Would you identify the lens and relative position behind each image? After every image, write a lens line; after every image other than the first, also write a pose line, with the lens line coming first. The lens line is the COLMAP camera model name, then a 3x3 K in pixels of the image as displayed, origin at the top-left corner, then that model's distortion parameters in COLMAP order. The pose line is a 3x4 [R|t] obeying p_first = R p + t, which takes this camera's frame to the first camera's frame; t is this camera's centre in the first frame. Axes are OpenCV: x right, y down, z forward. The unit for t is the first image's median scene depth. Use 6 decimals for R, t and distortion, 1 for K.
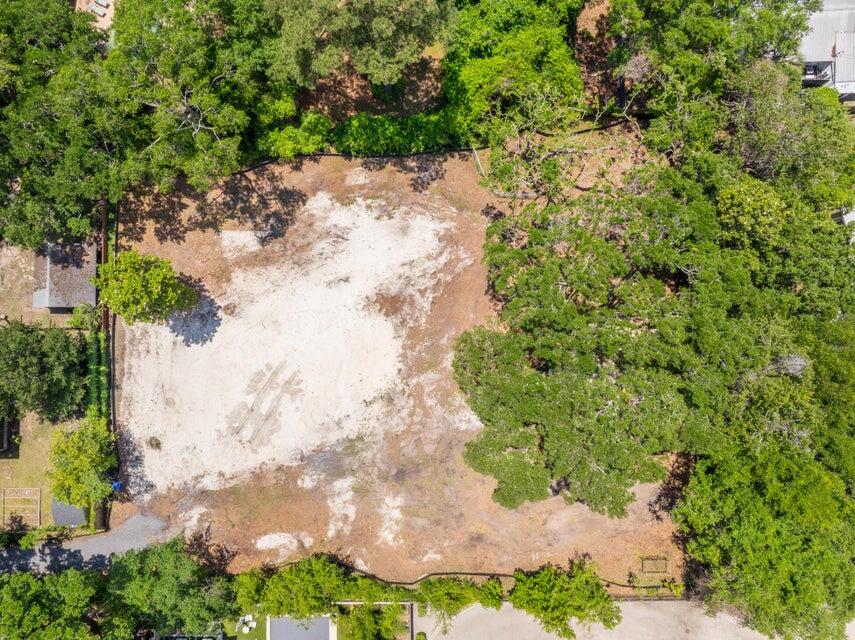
lens RADIAL K [[584.4, 0, 427.7], [0, 584.4, 303.5], [0, 0, 1]] dist [-0.035877, -0.002317]
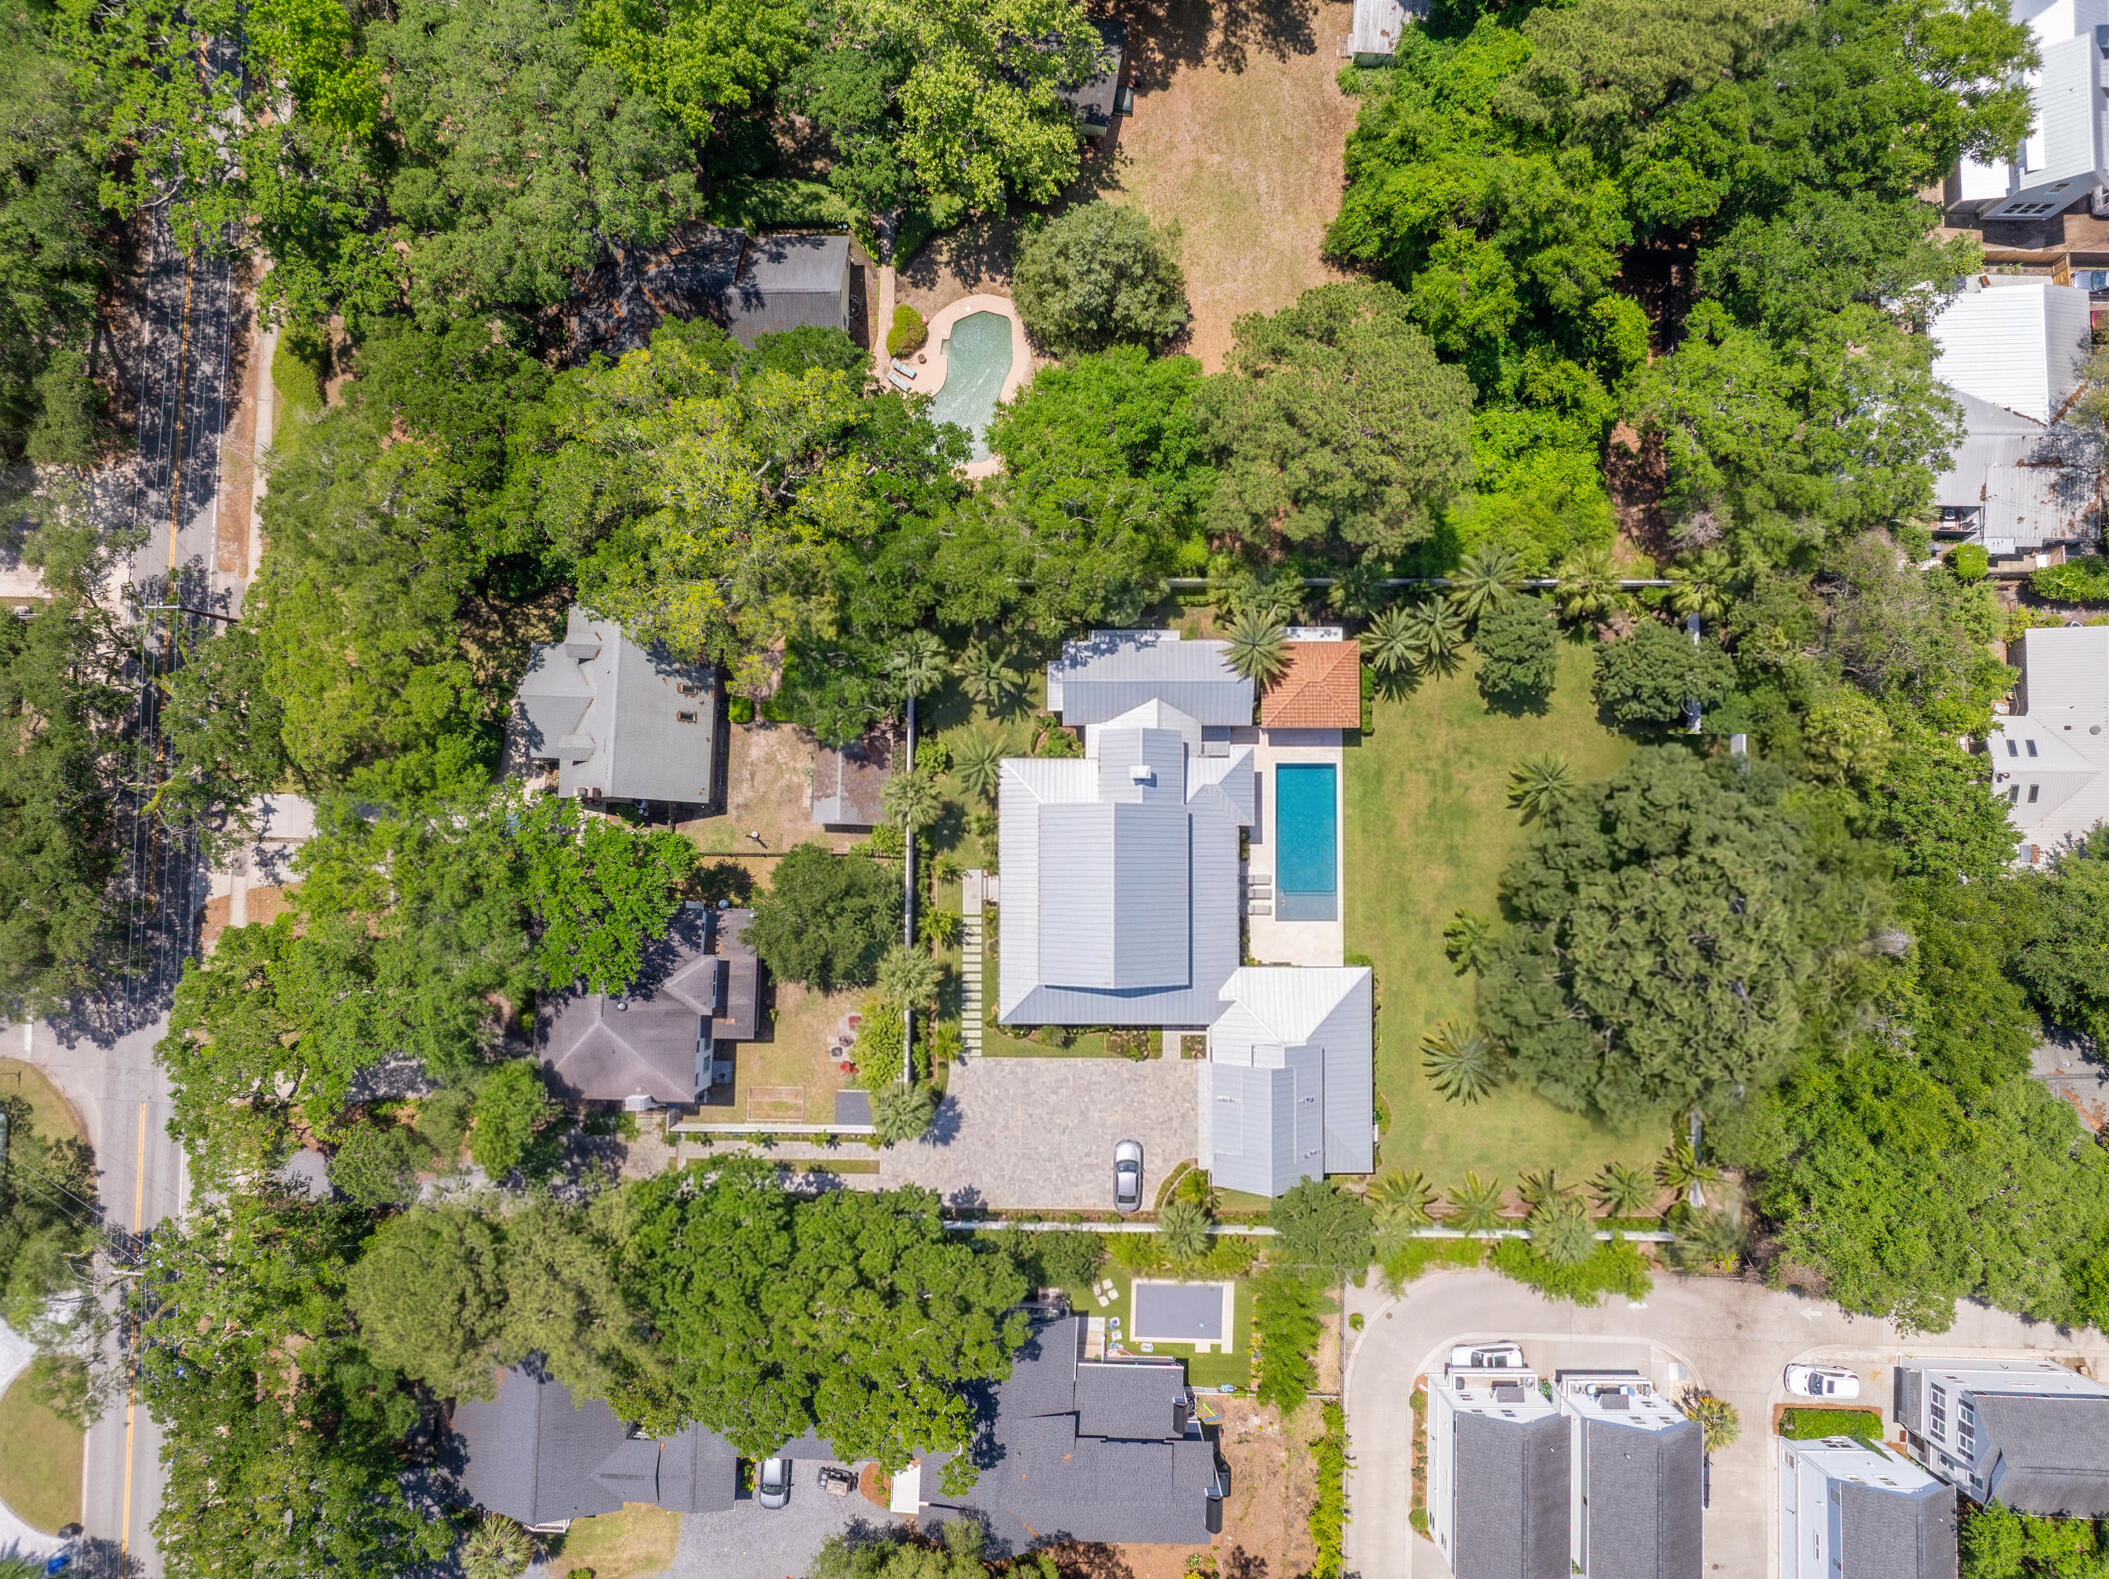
lens RADIAL K [[1492.6, 0, 1054.5], [0, 1492.6, 789.5], [0, 0, 1]] dist [-0.002786, -0.078332]
pose [[0.999290, 0.036959, -0.007326, -0.445102], [-0.036956, 0.999317, 0.000522, -0.052676], [0.007340, -0.000251, 0.999973, -0.912908]]
